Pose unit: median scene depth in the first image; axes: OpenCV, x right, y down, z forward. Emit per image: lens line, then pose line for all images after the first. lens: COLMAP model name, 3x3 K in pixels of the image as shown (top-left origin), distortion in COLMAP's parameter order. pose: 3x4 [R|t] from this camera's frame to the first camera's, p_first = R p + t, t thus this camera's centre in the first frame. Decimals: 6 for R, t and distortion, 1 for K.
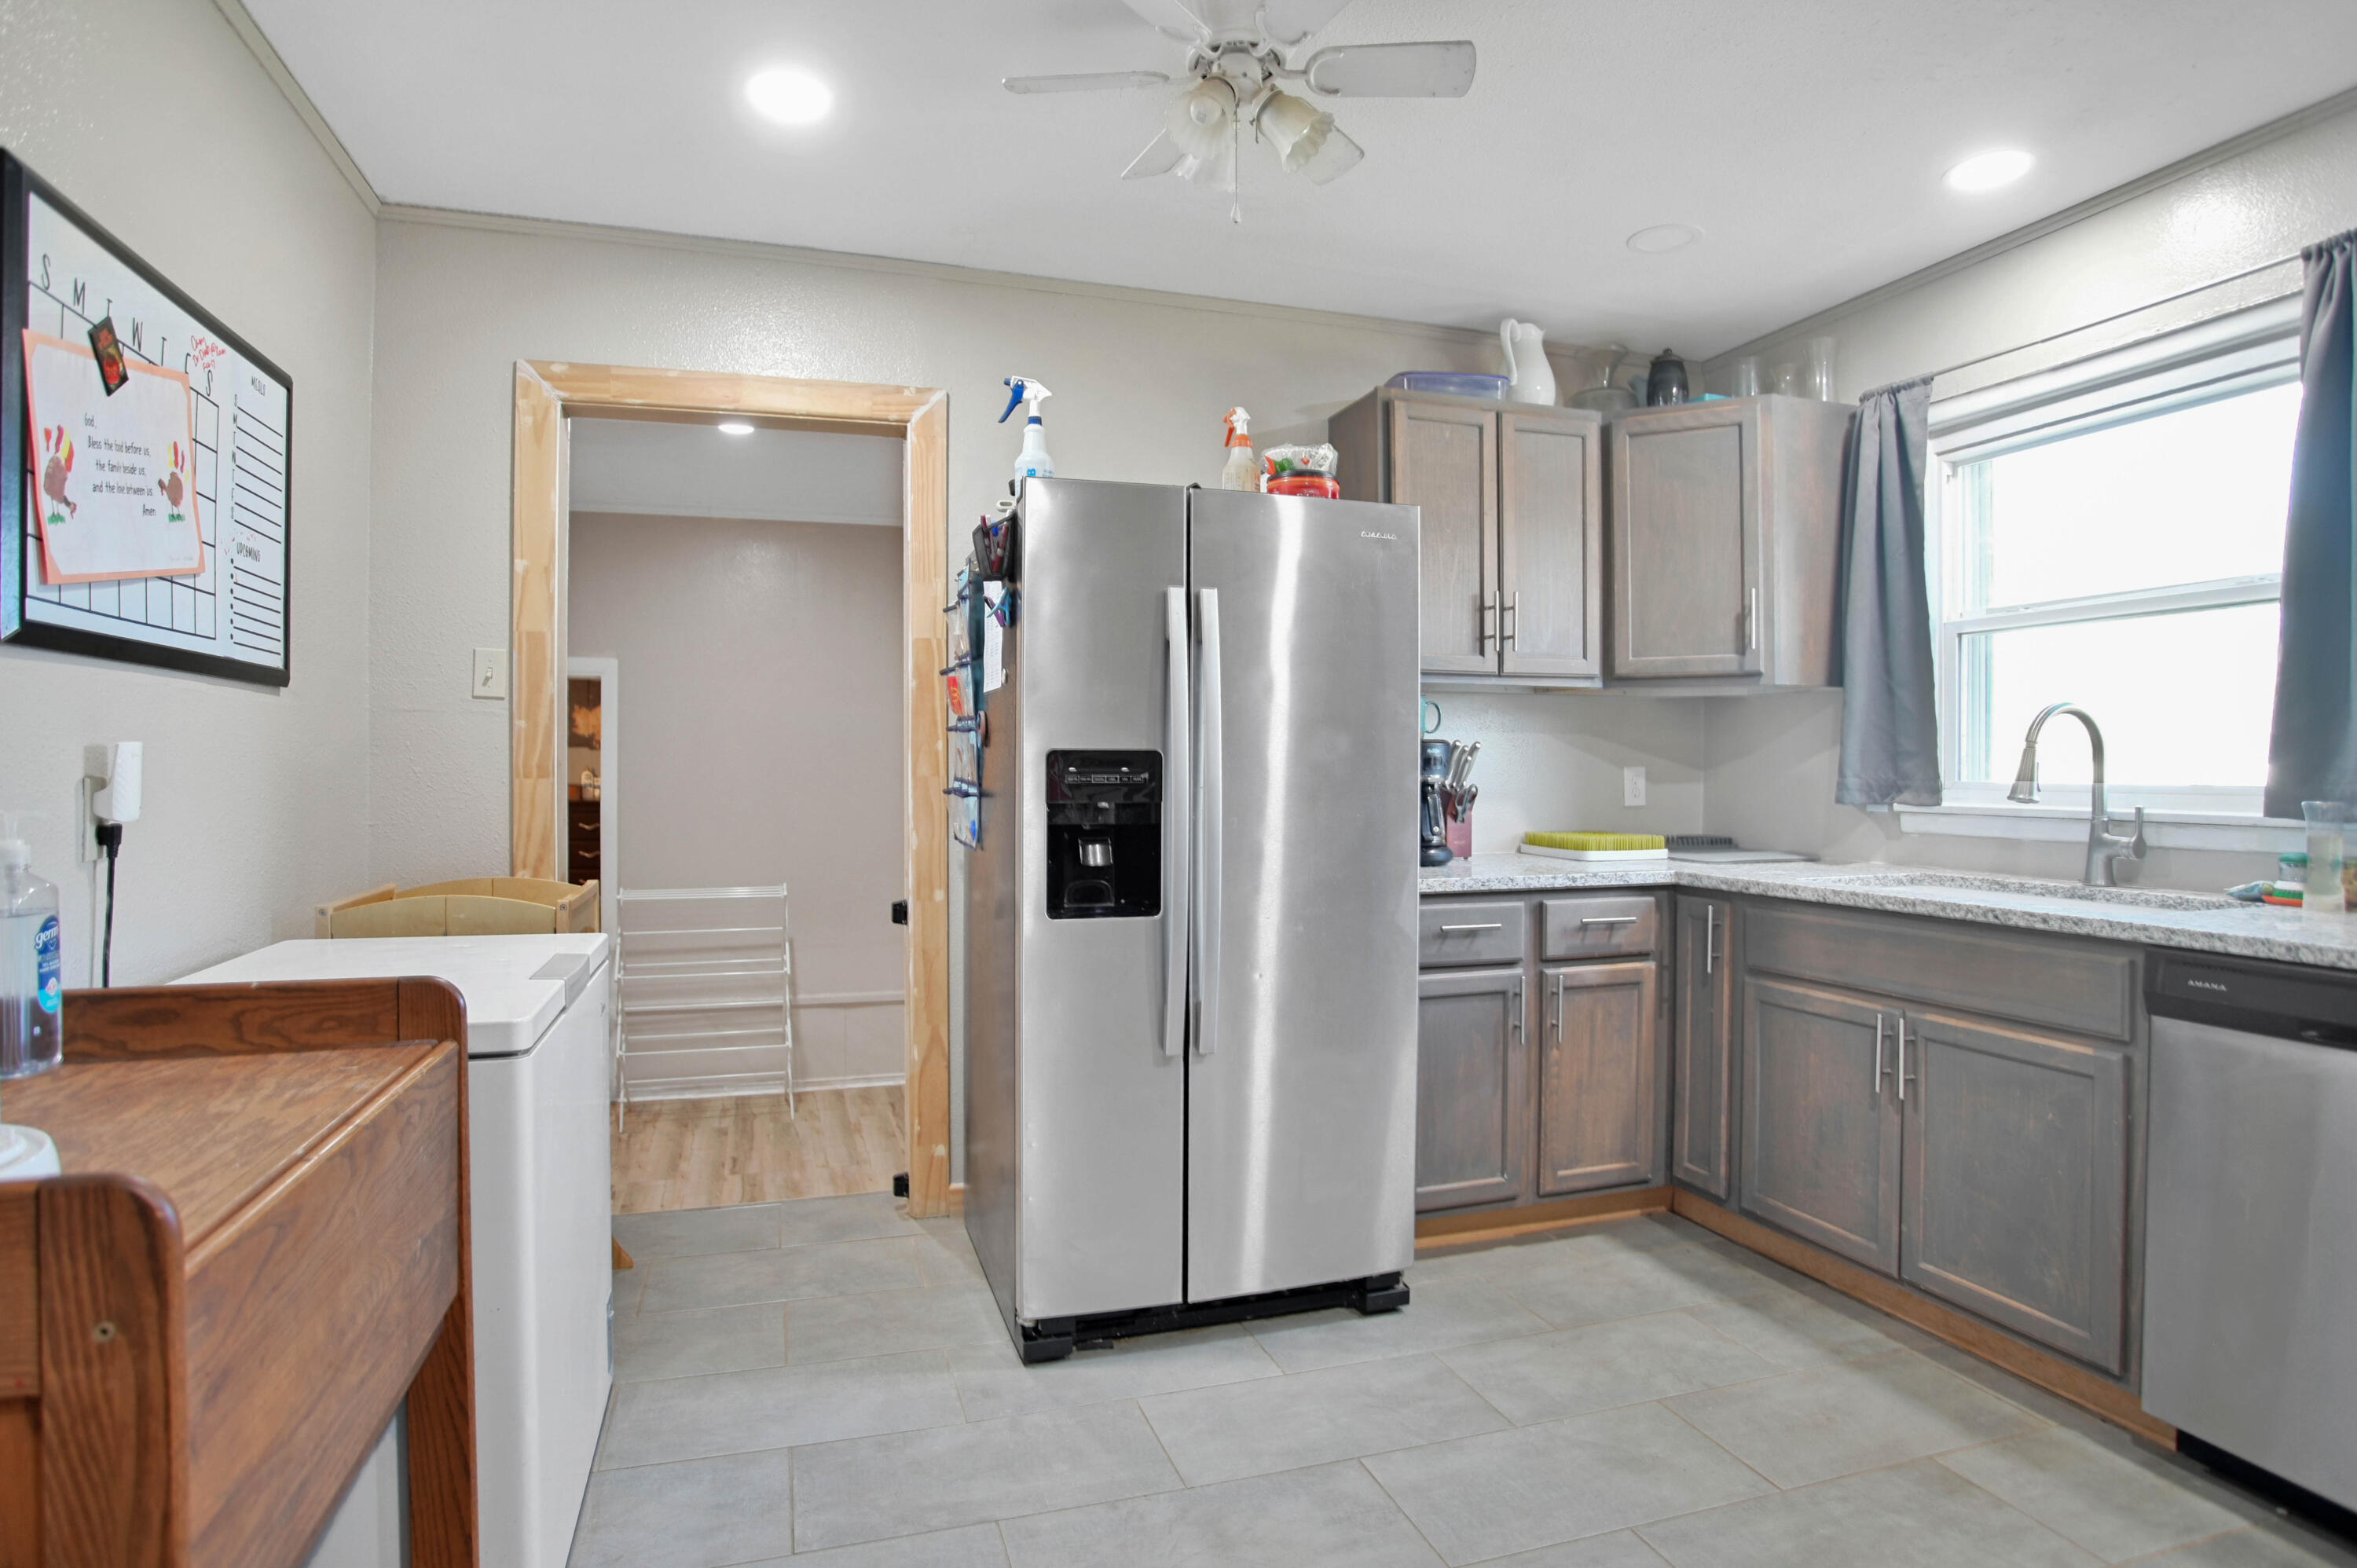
lens RADIAL K [[1228.0, 0, 1164.3], [0, 1228.0, 766.7], [0, 0, 1]] dist [-0.083353, 0.034799]
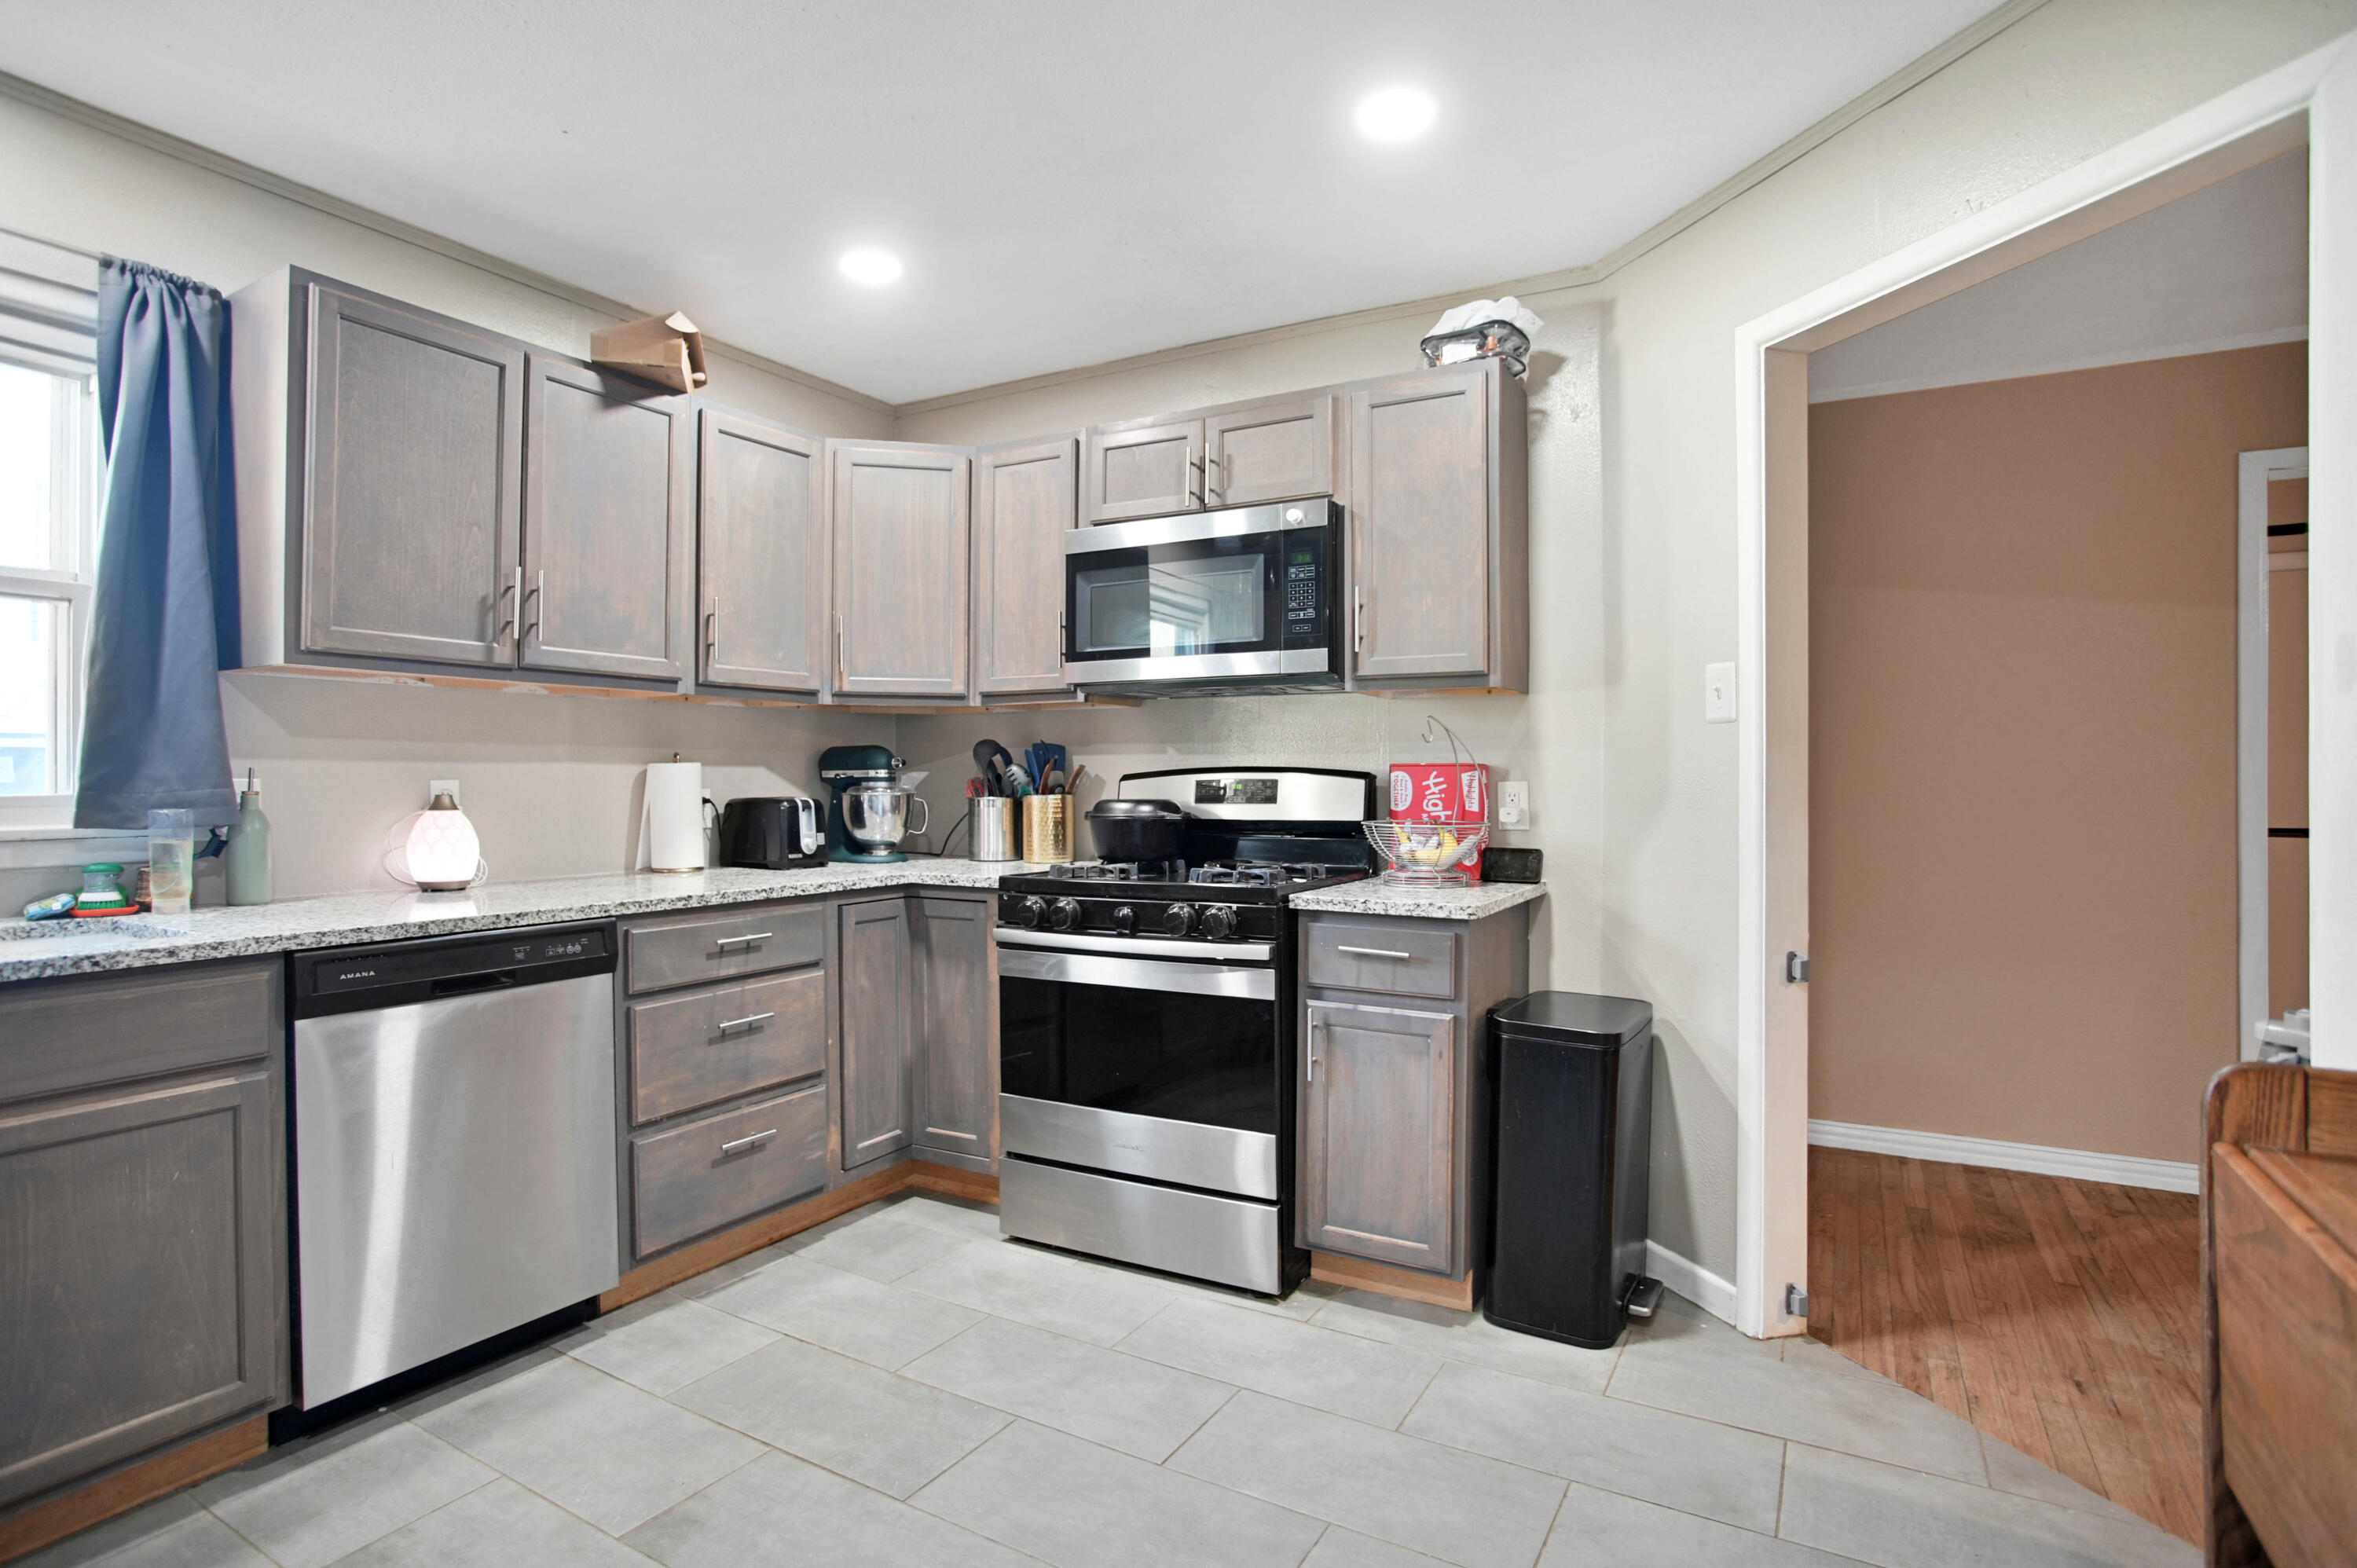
lens RADIAL K [[1191.8, 0, 1178.5], [0, 1191.8, 784.0], [0, 0, 1]] dist [-0.079690, 0.029776]
pose [[-0.670947, -0.007726, 0.741465, -0.267754], [-0.002302, 0.999963, 0.008336, -0.001915], [-0.741502, 0.003886, -0.670939, 0.738003]]
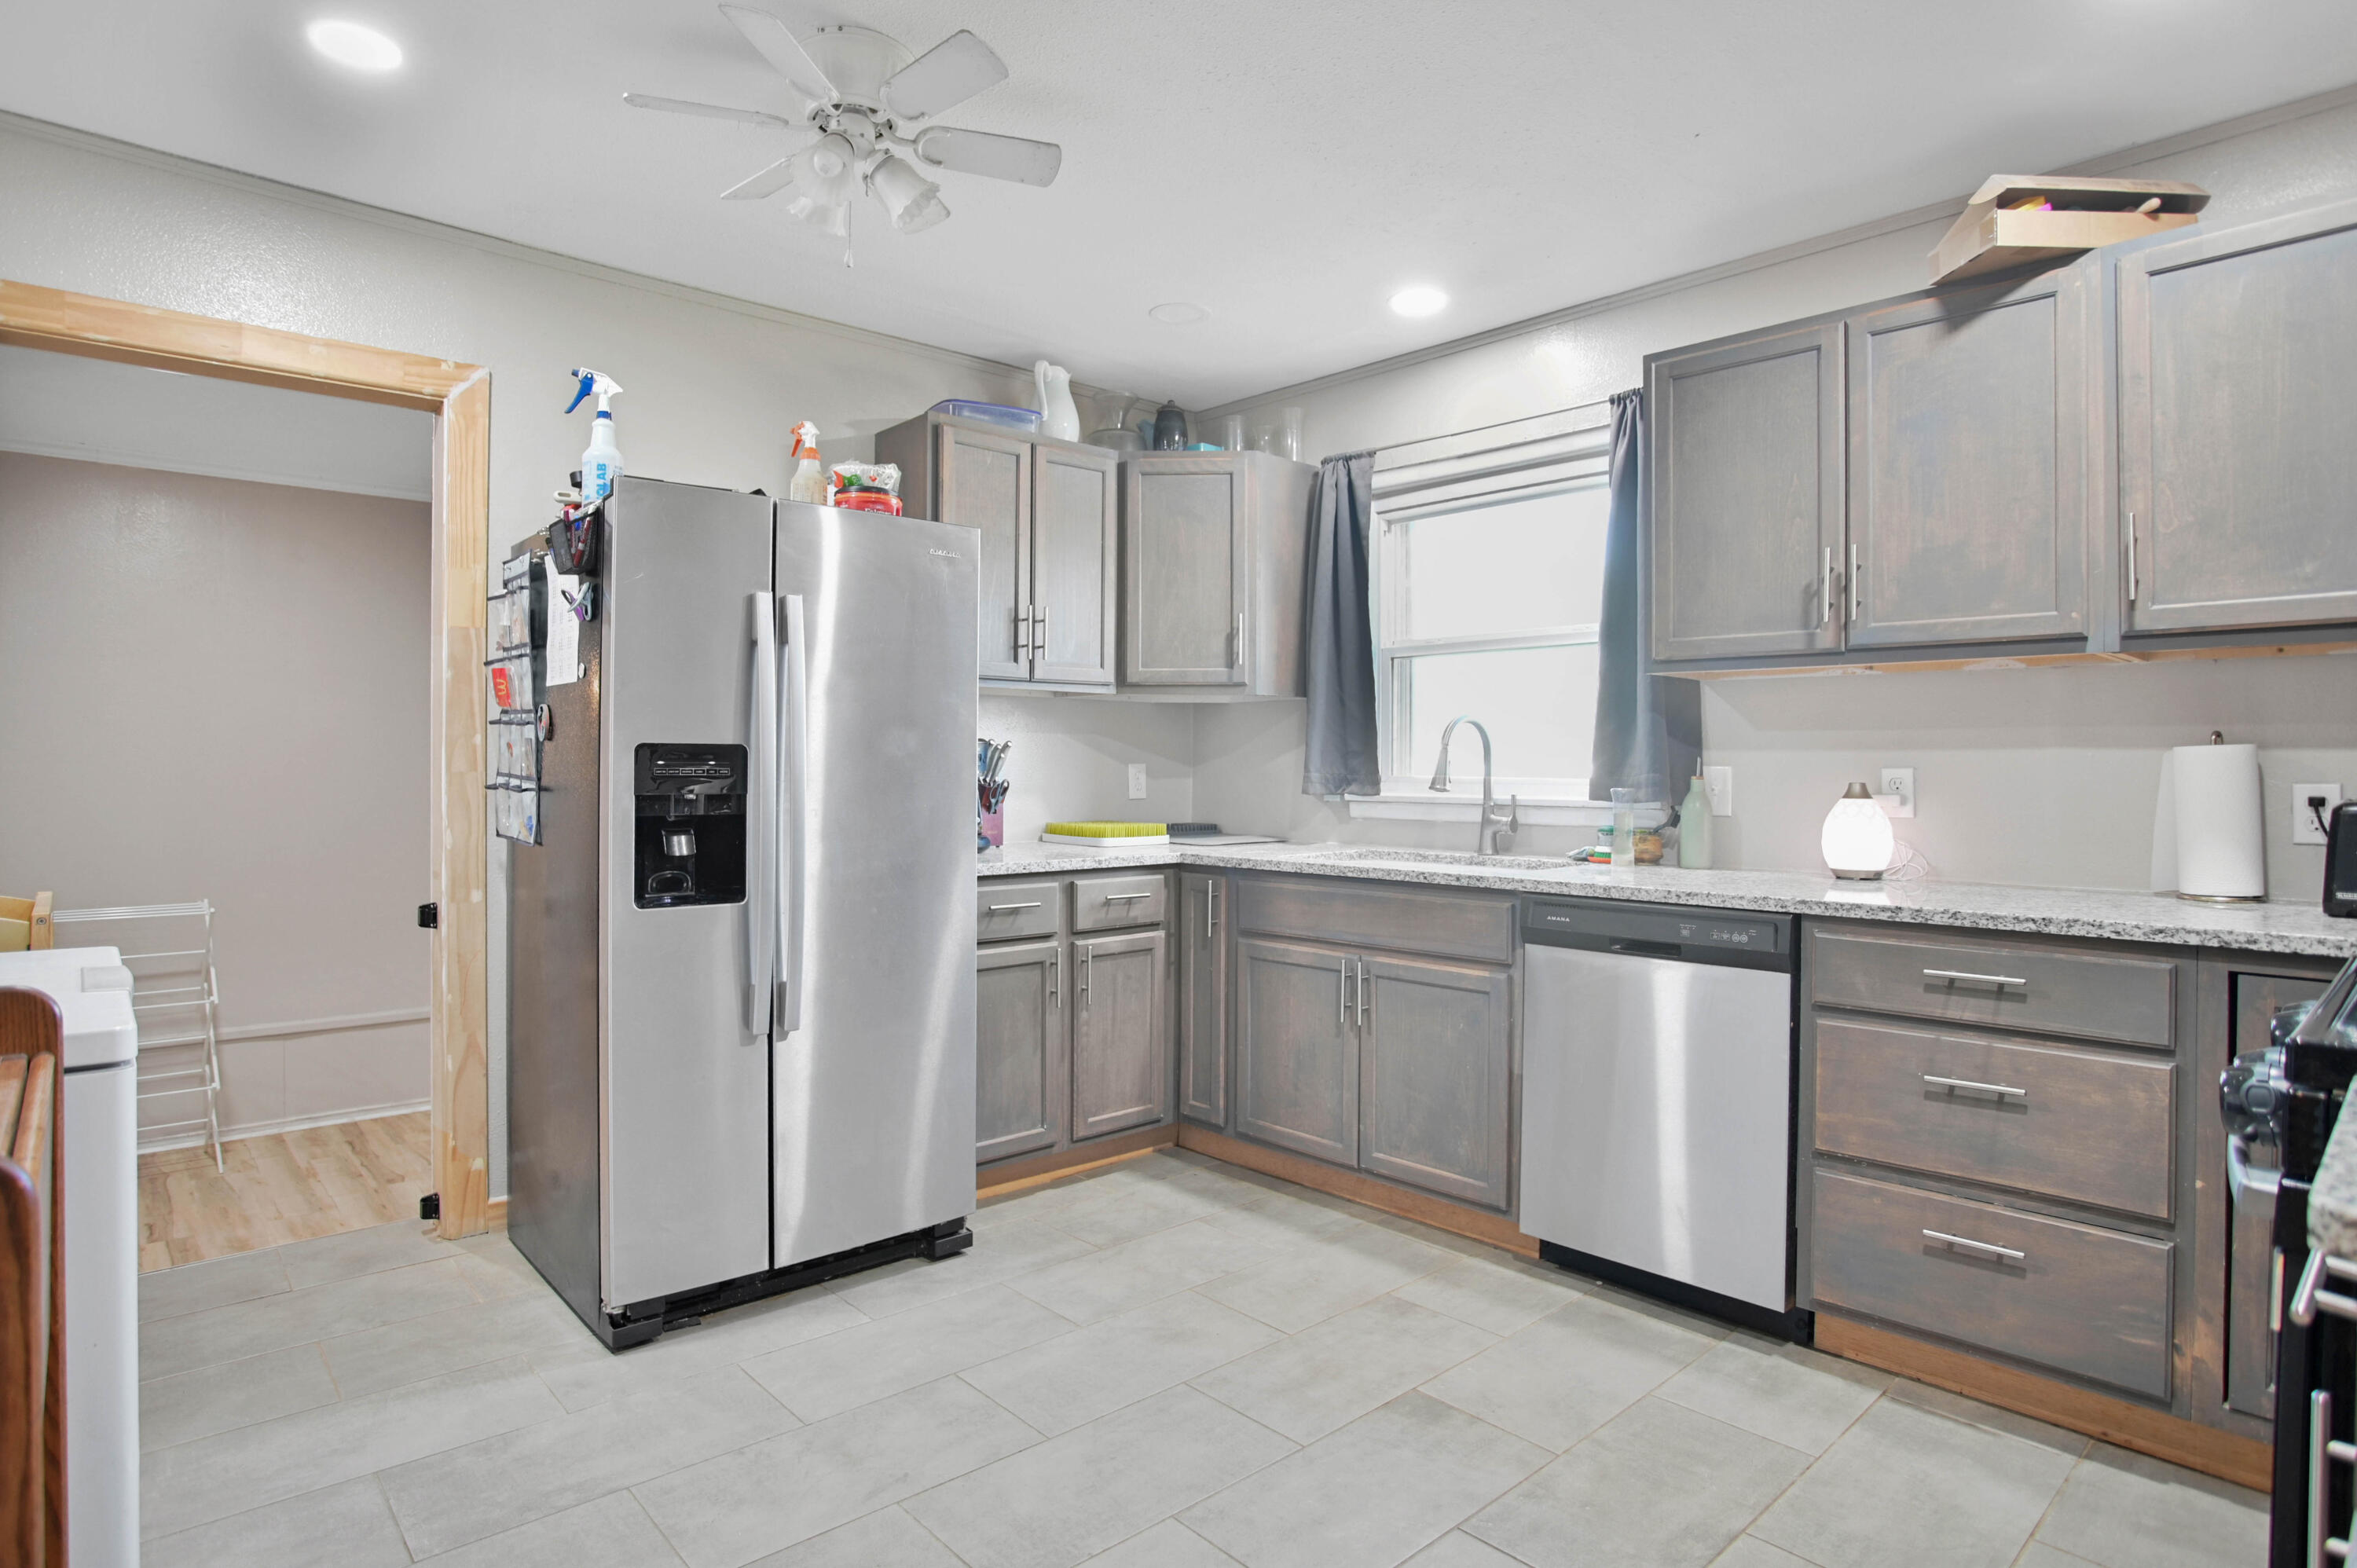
lens RADIAL K [[1228.0, 0, 1164.3], [0, 1228.0, 766.7], [0, 0, 1]] dist [-0.083353, 0.034799]
pose [[0.911178, 0.001258, 0.412010, -0.084577], [-0.001320, 0.999999, -0.000133, 0.003802], [-0.412010, -0.000423, 0.911179, -0.078594]]
